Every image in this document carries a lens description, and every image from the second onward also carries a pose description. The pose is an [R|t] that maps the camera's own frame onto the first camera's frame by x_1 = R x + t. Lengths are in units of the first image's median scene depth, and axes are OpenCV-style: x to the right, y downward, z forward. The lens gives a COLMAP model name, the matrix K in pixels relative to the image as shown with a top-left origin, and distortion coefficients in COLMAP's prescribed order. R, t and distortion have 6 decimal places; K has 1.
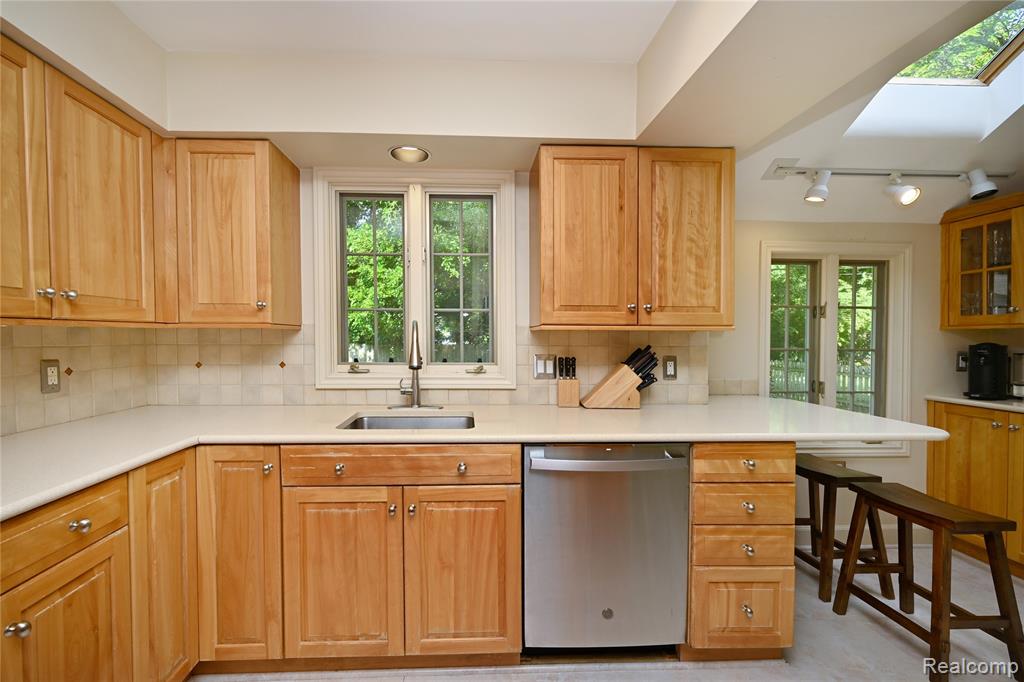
lens RADIAL K [[391.1, 0, 506.5], [0, 391.1, 346.9], [0, 0, 1]] dist [0.001048, -0.000392]
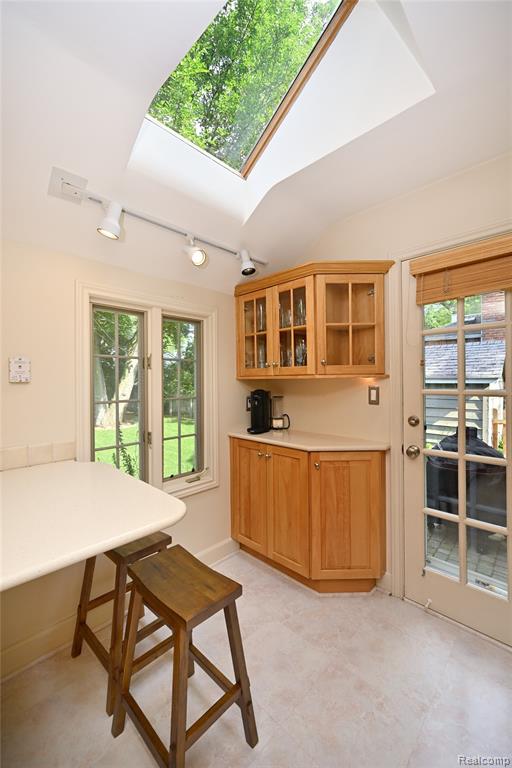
lens RADIAL K [[304.5, 0, 255.5], [0, 304.5, 386.3], [0, 0, 1]] dist [0.000308, 0.000034]
pose [[0.721364, -0.029544, 0.691926, 0.568119], [0.027251, 0.999527, 0.014268, -0.040351], [-0.692020, 0.008563, 0.721827, 0.296264]]
